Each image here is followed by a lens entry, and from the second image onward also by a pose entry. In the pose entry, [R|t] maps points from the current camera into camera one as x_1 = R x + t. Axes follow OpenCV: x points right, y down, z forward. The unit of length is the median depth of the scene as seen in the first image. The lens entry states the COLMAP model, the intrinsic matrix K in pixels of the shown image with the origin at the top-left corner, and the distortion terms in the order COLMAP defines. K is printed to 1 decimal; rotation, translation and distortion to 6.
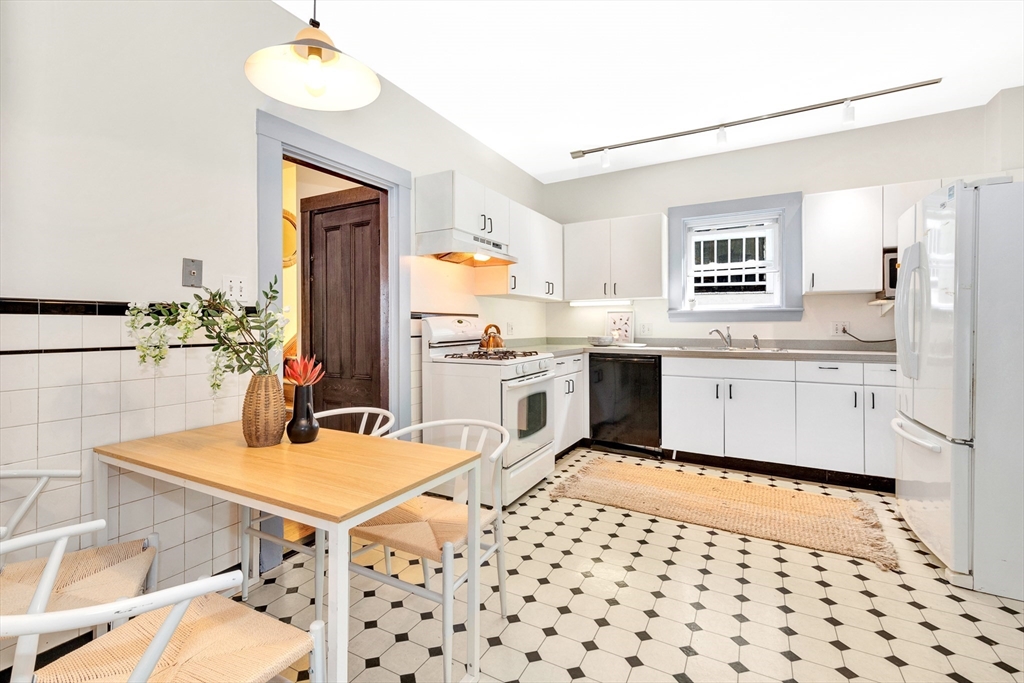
lens RADIAL K [[473.8, 0, 482.8], [0, 473.8, 318.9], [0, 0, 1]] dist [0.001901, 0.000143]
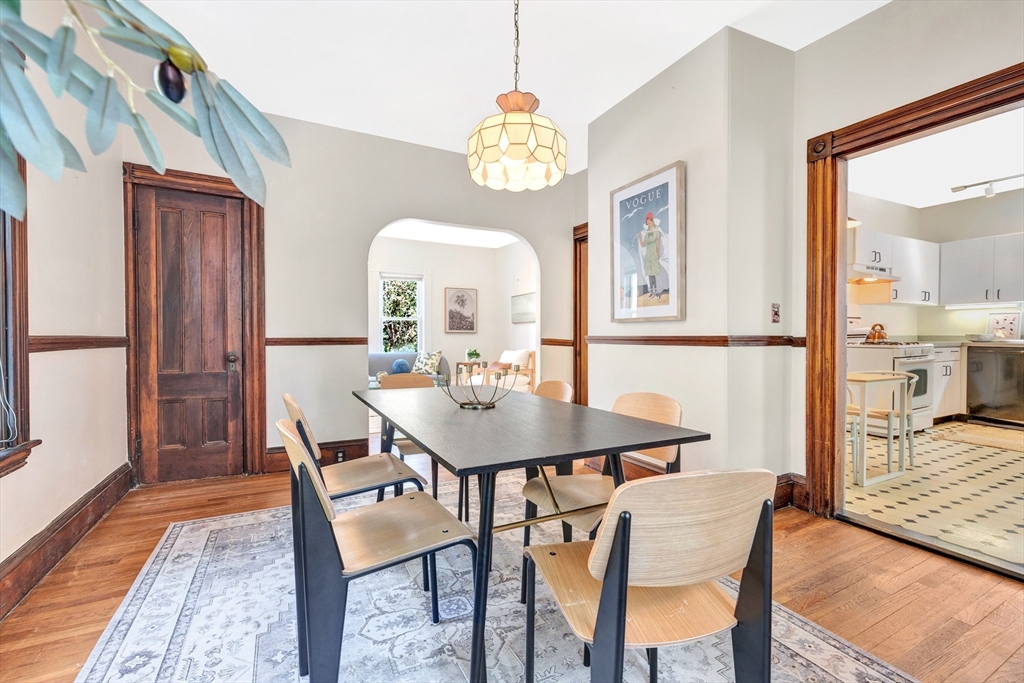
lens RADIAL K [[445.2, 0, 500.9], [0, 445.2, 345.9], [0, 0, 1]] dist [-0.002531, -0.000418]
pose [[0.837649, 0.010373, -0.546111, -0.182269], [0.008854, 0.999430, 0.032564, 0.022191], [0.546138, -0.032113, 0.837080, -0.709110]]
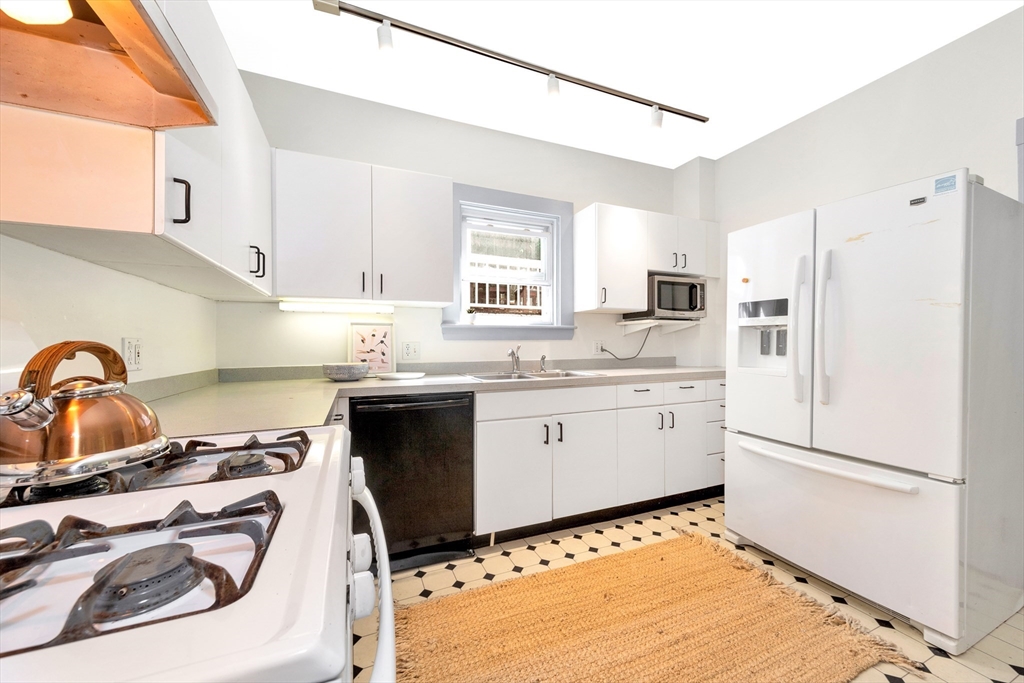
lens RADIAL K [[373.5, 0, 513.0], [0, 373.5, 342.2], [0, 0, 1]] dist [0.006818, -0.002368]
pose [[0.593857, 0.002657, 0.804566, -0.000451], [-0.007109, 0.999973, 0.001945, 0.009124], [-0.804539, -0.006875, 0.593860, 0.648019]]
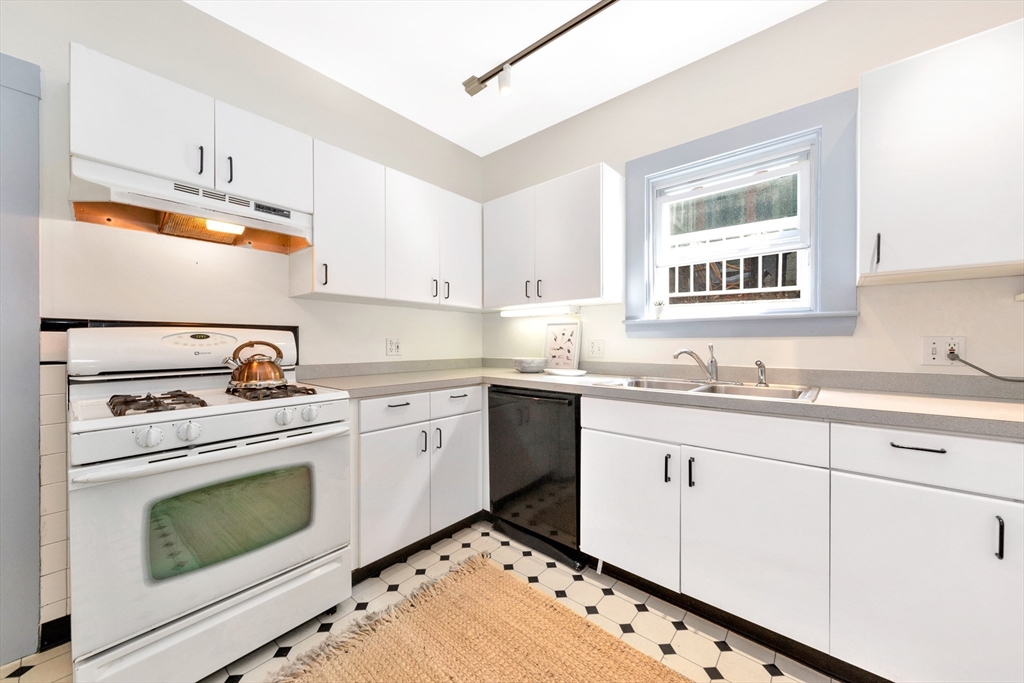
lens RADIAL K [[373.5, 0, 513.0], [0, 373.5, 342.2], [0, 0, 1]] dist [0.006818, -0.002368]
pose [[0.984781, 0.001787, -0.173793, 0.368341], [0.000787, 0.999891, 0.014738, 0.005334], [0.173801, -0.014650, 0.984672, 0.519163]]
